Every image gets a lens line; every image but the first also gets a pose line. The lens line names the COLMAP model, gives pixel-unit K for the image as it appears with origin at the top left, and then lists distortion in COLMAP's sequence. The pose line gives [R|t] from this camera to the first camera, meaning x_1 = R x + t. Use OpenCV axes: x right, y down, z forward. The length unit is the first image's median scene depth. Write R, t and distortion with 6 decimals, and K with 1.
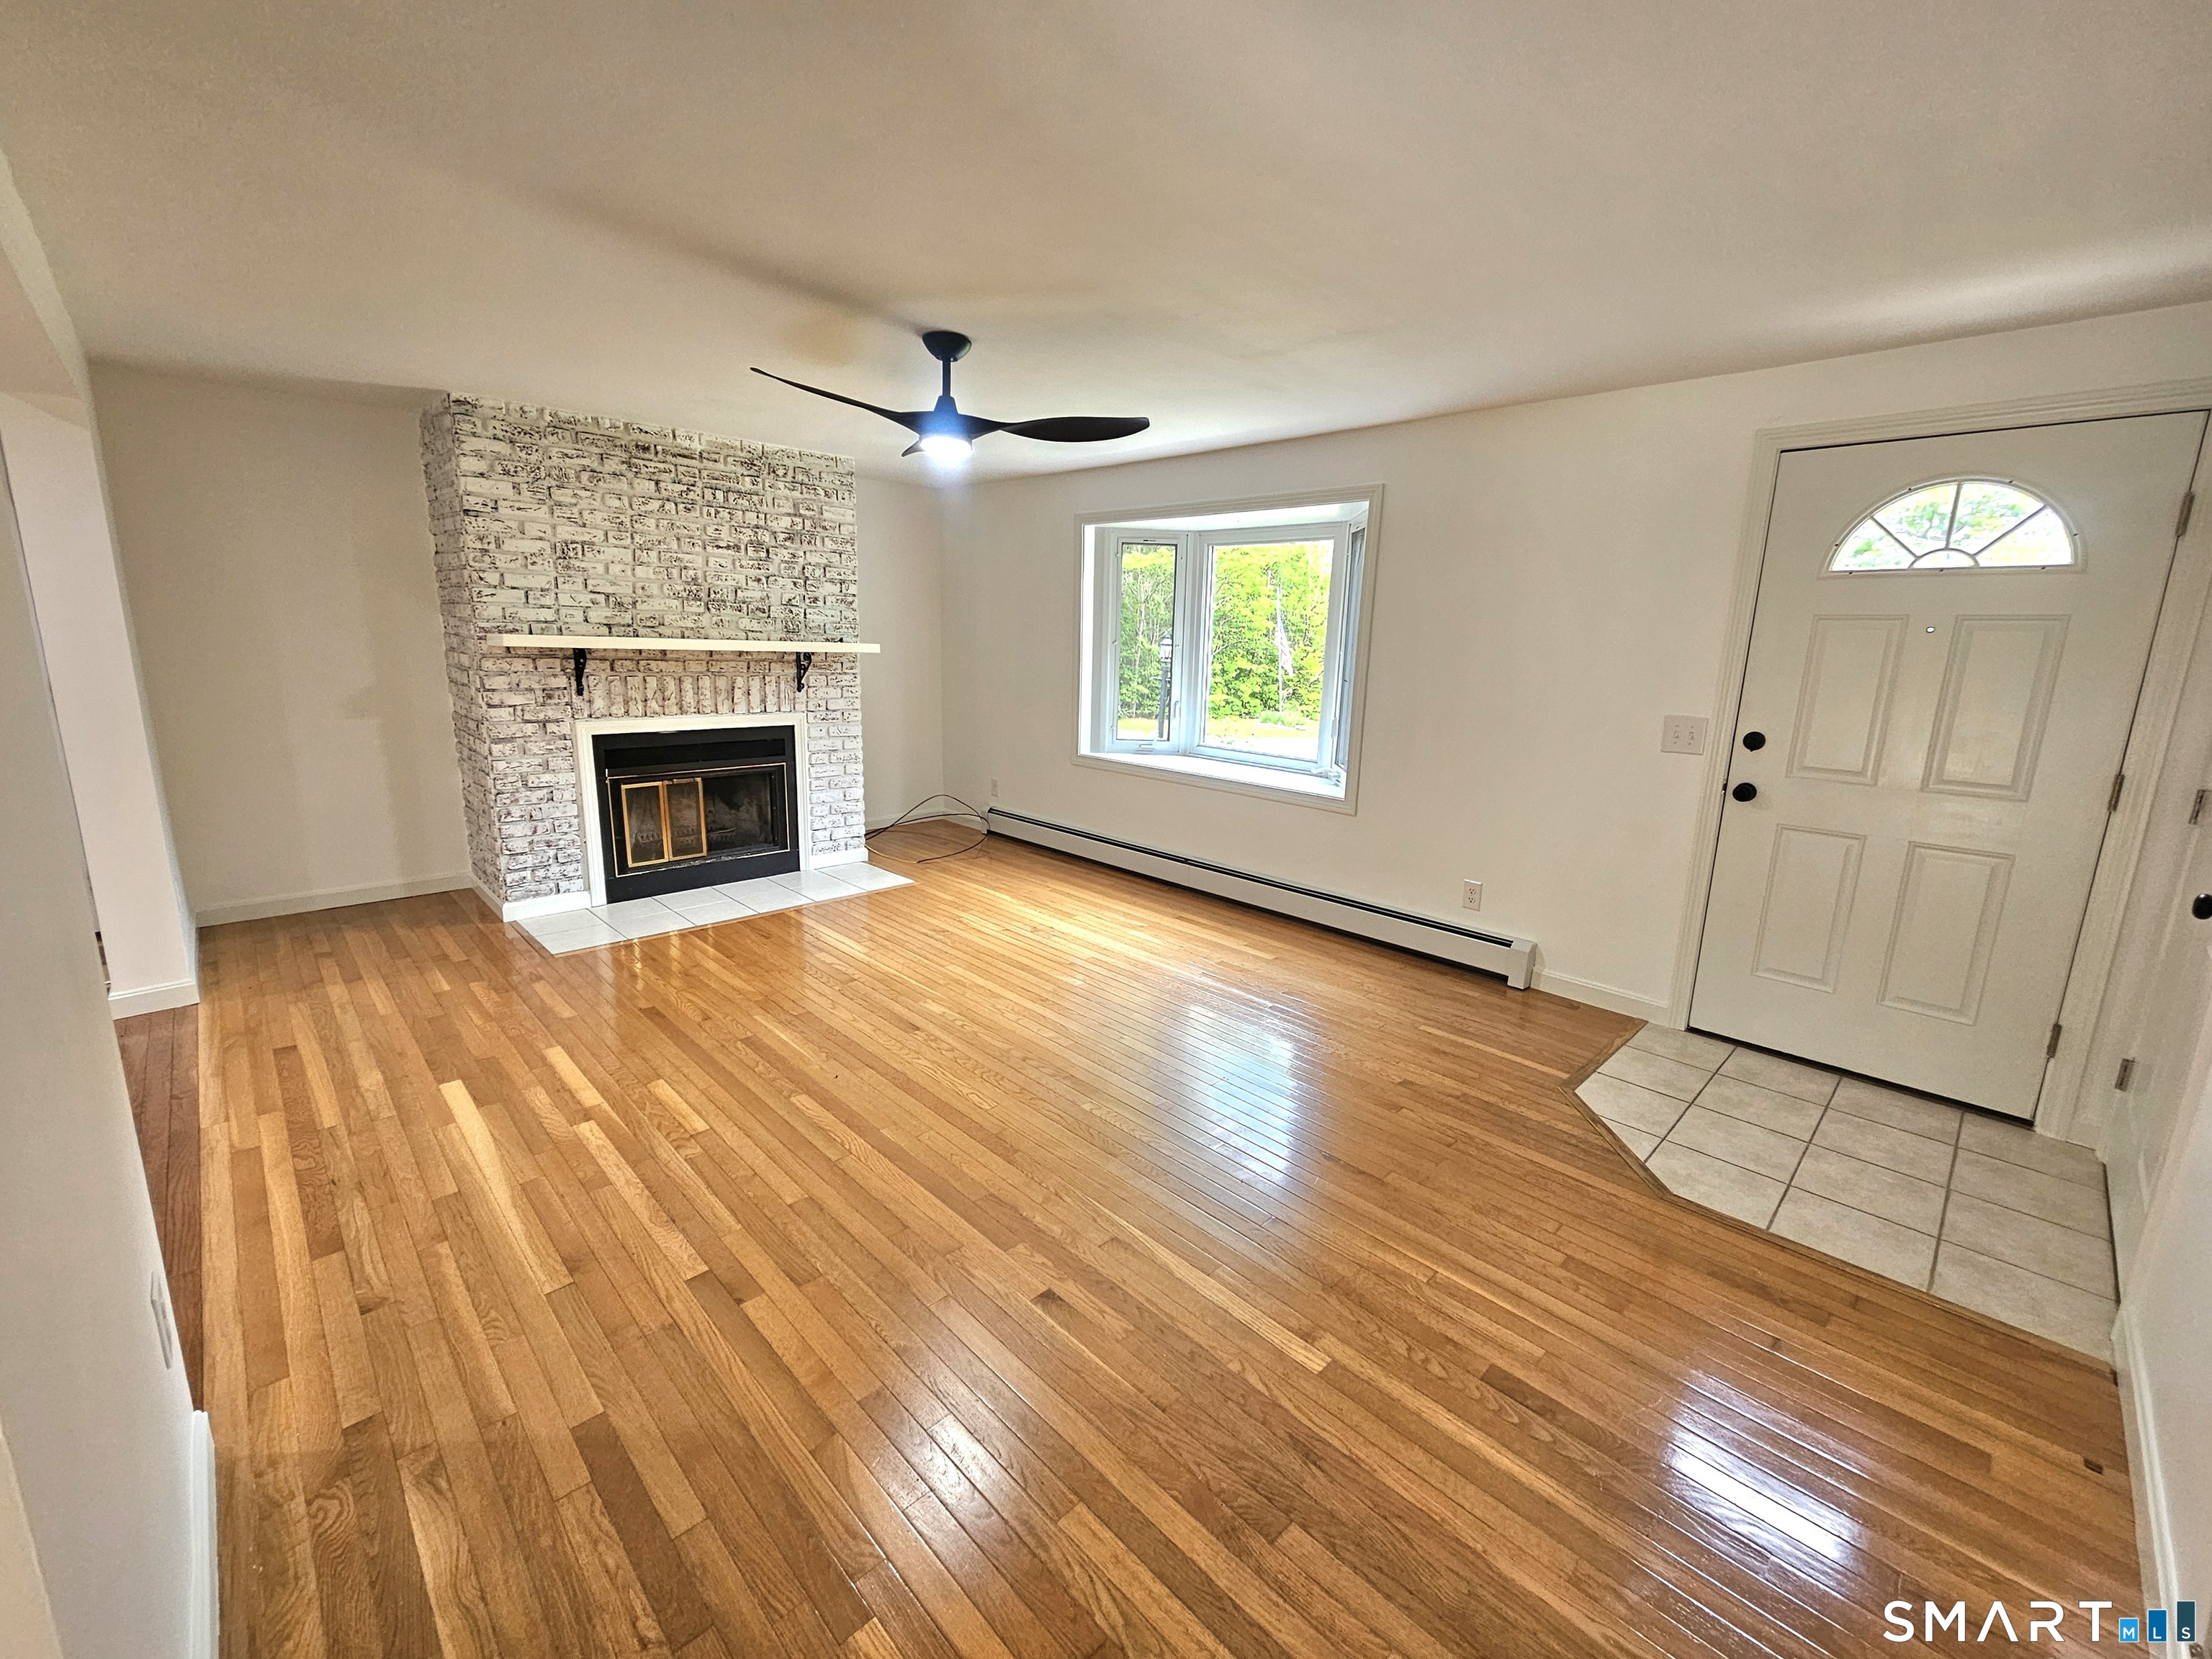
lens RADIAL K [[912.0, 0, 1106.2], [0, 912.0, 821.8], [0, 0, 1]] dist [-0.000047, 0.000357]
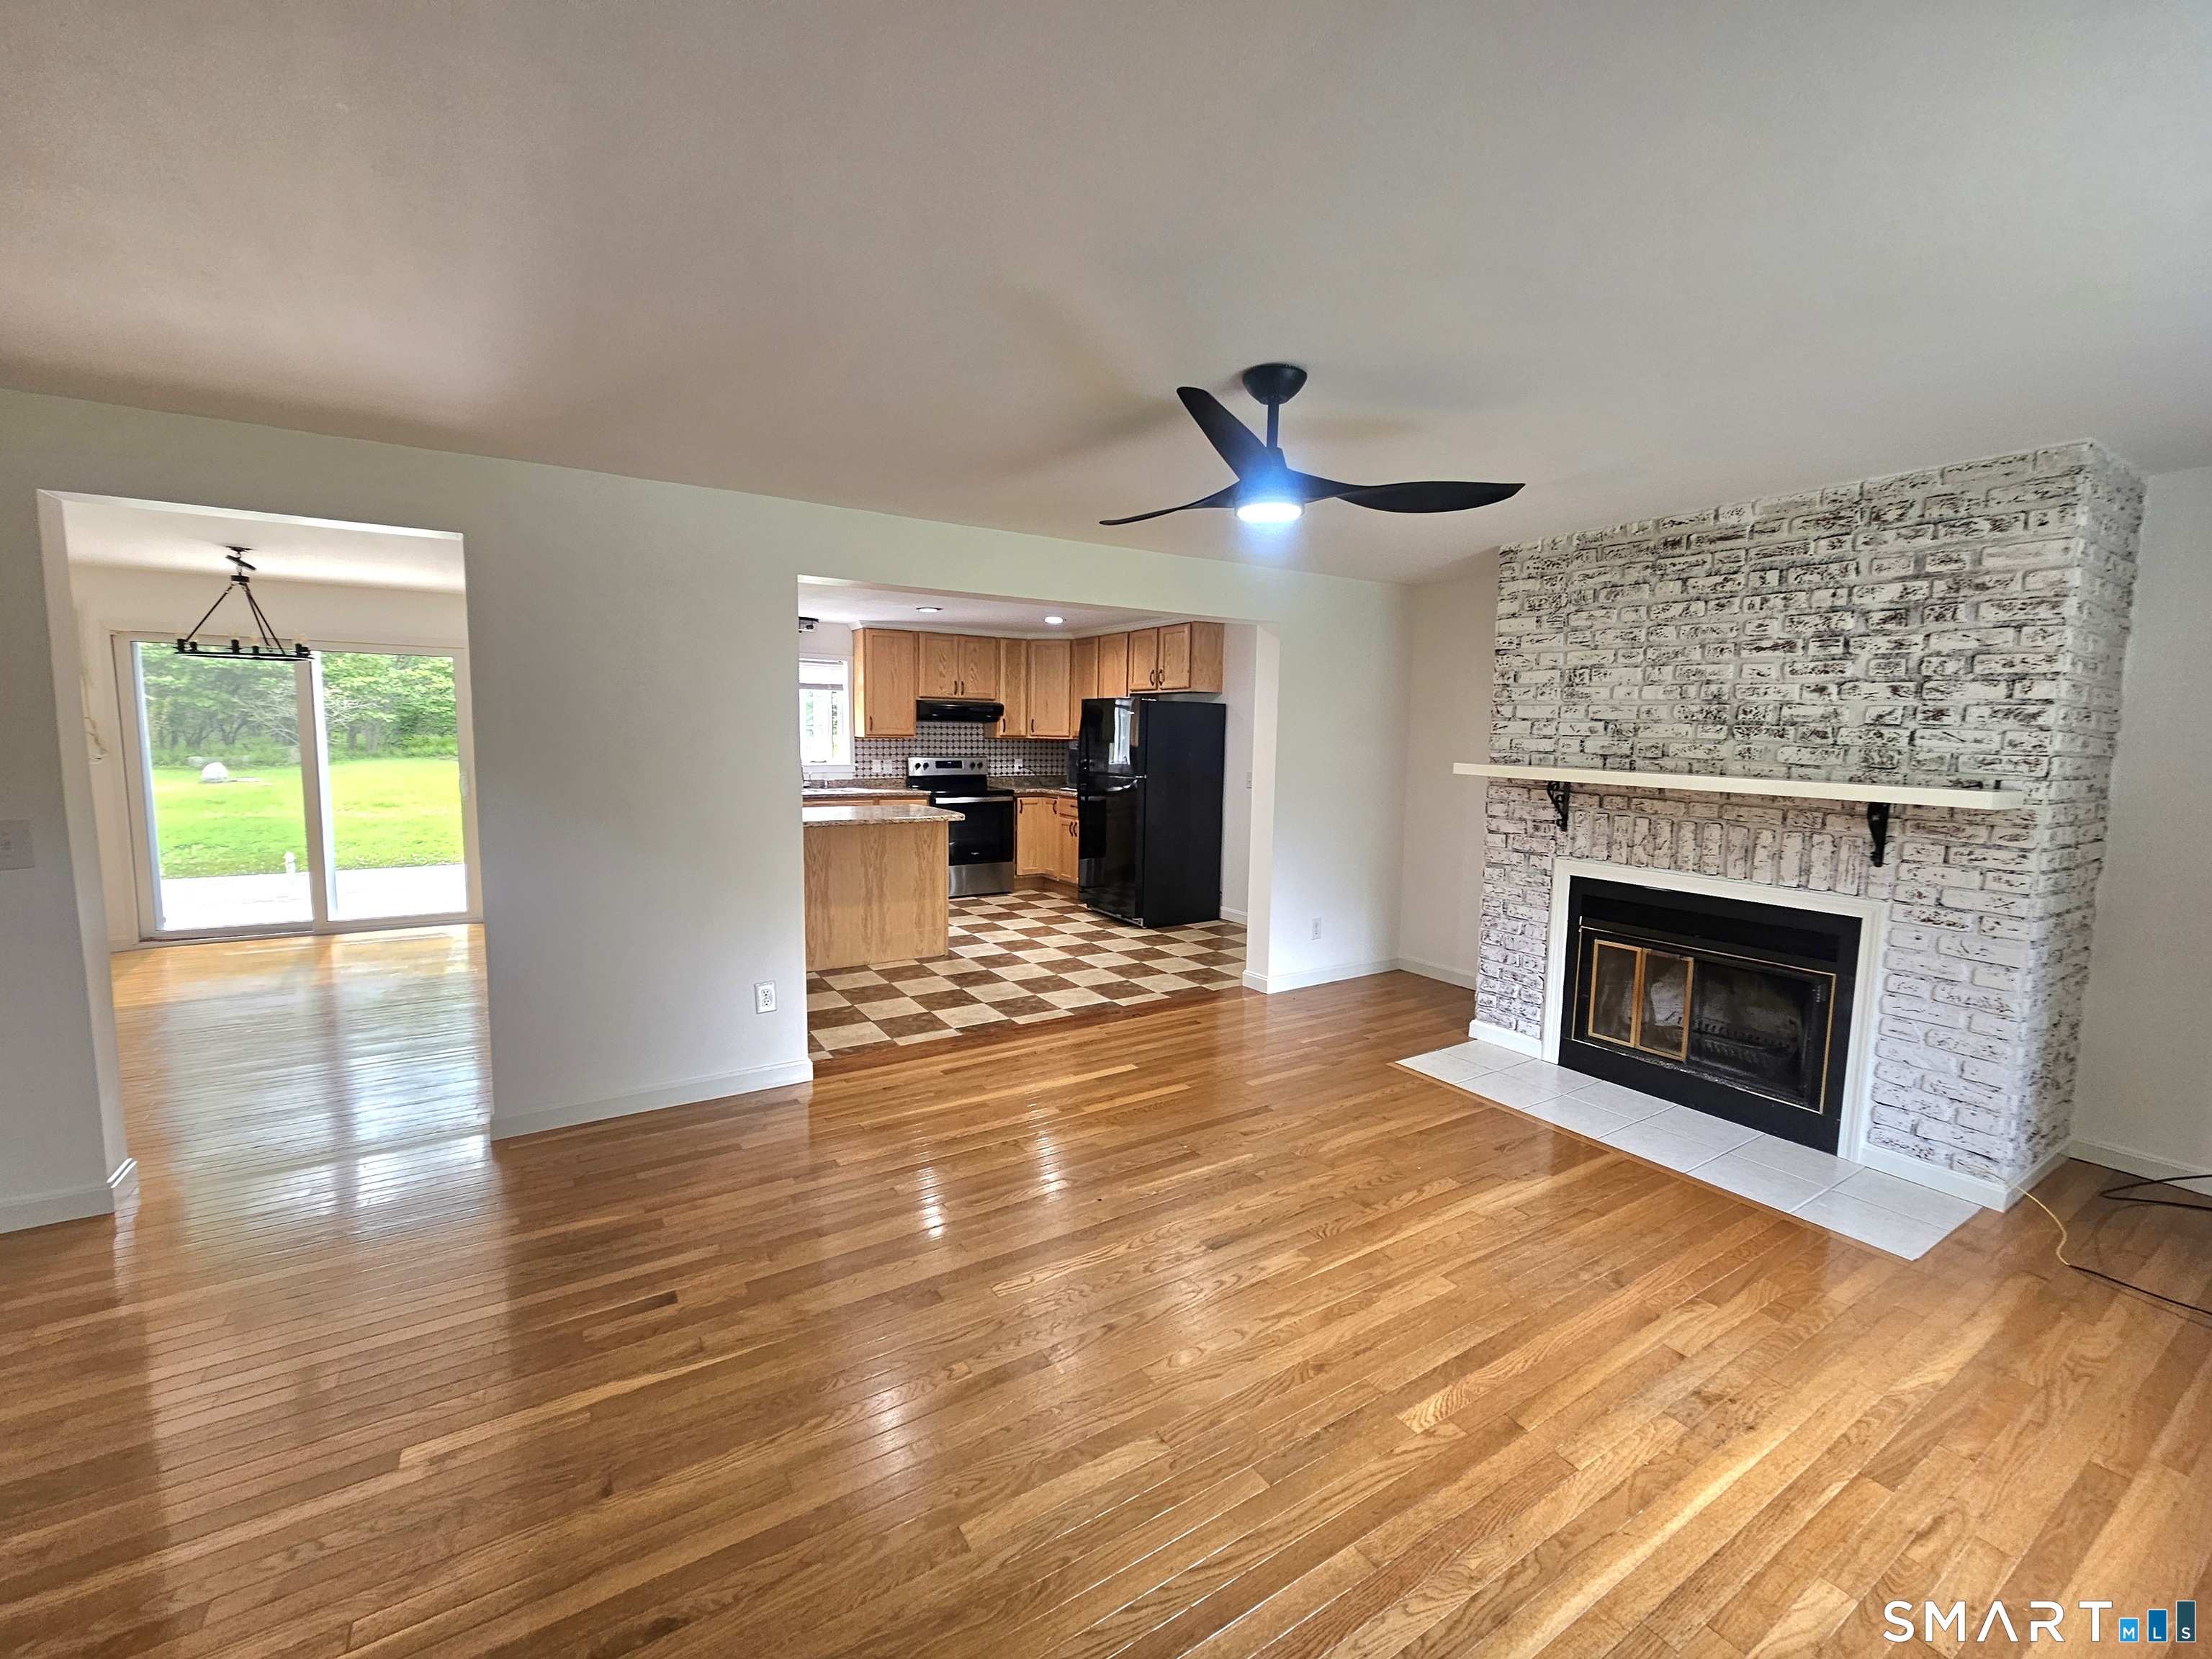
lens RADIAL K [[912.0, 0, 1106.2], [0, 912.0, 831.5], [0, 0, 1]] dist [-0.000047, 0.000357]
pose [[-0.212277, 0.073413, -0.974448, 0.421824], [-0.221136, 0.967698, 0.121078, -0.149449], [0.951860, 0.241188, -0.189185, 0.746242]]
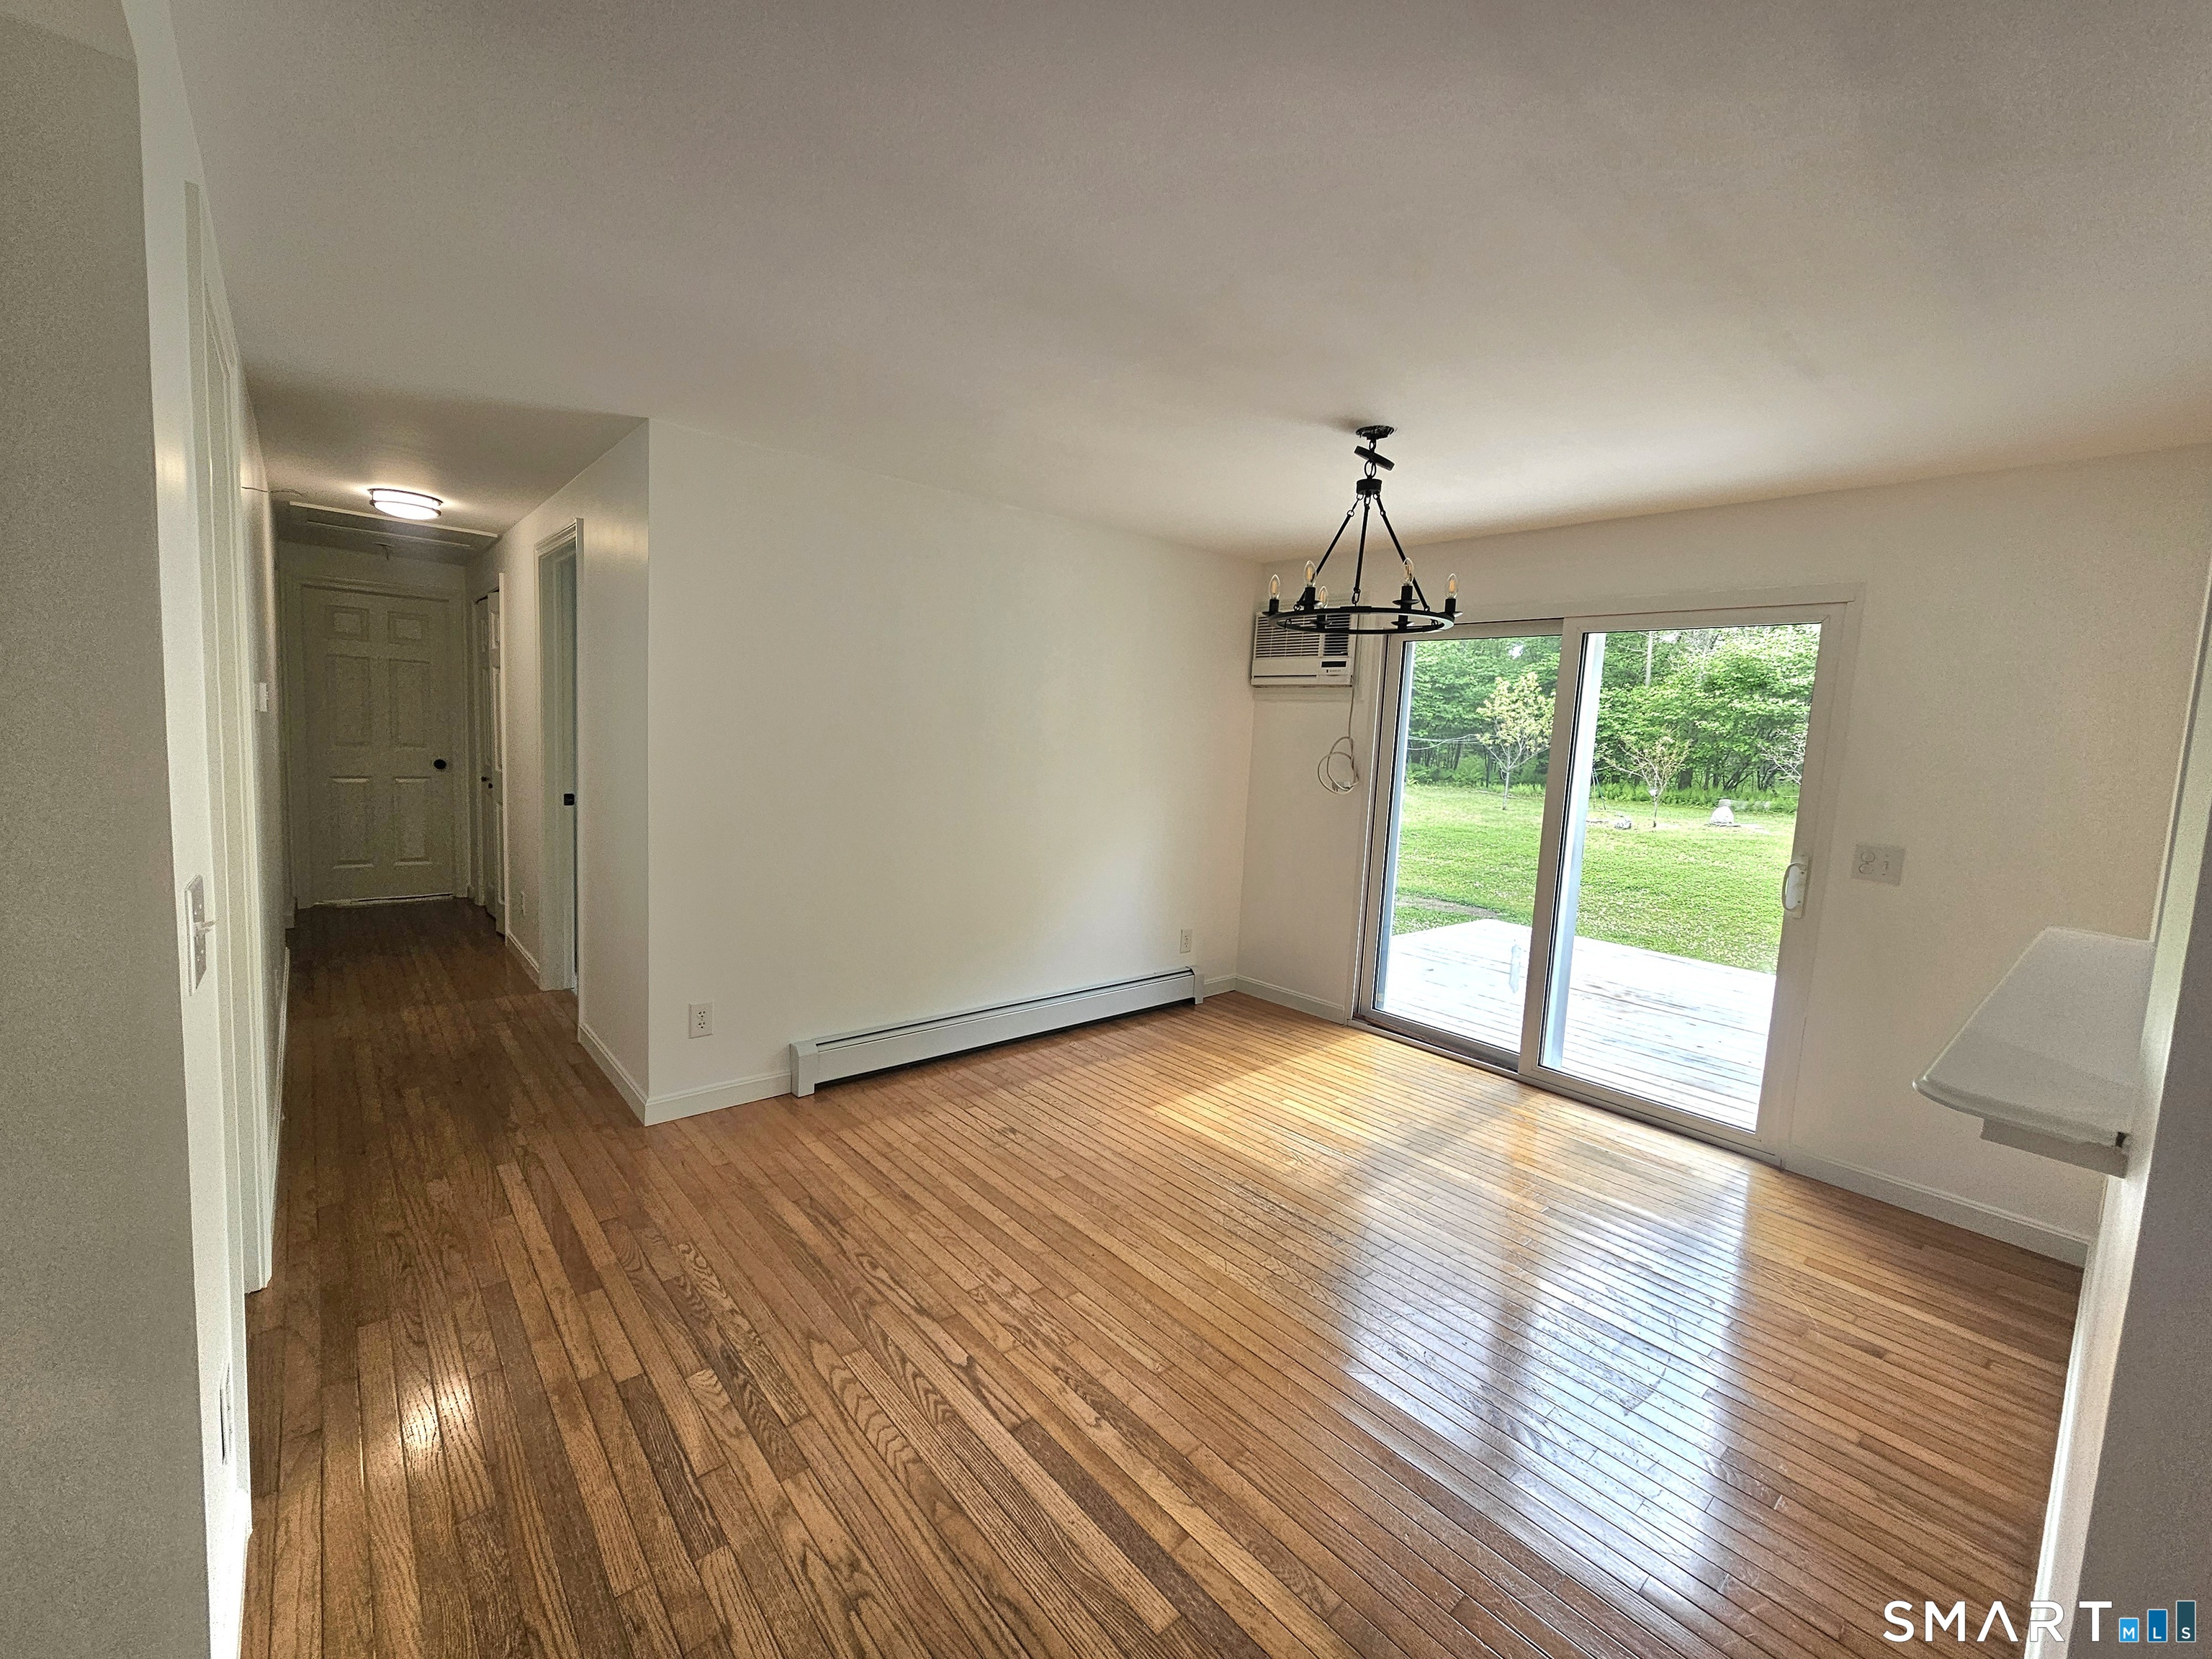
lens RADIAL K [[912.0, 0, 1101.2], [0, 912.0, 822.2], [0, 0, 1]] dist [-0.000047, 0.000357]
pose [[-0.994553, -0.086080, 0.058776, -0.314146], [-0.064520, 0.951293, 0.301461, -0.037843], [-0.081863, 0.296027, -0.951665, 0.158867]]
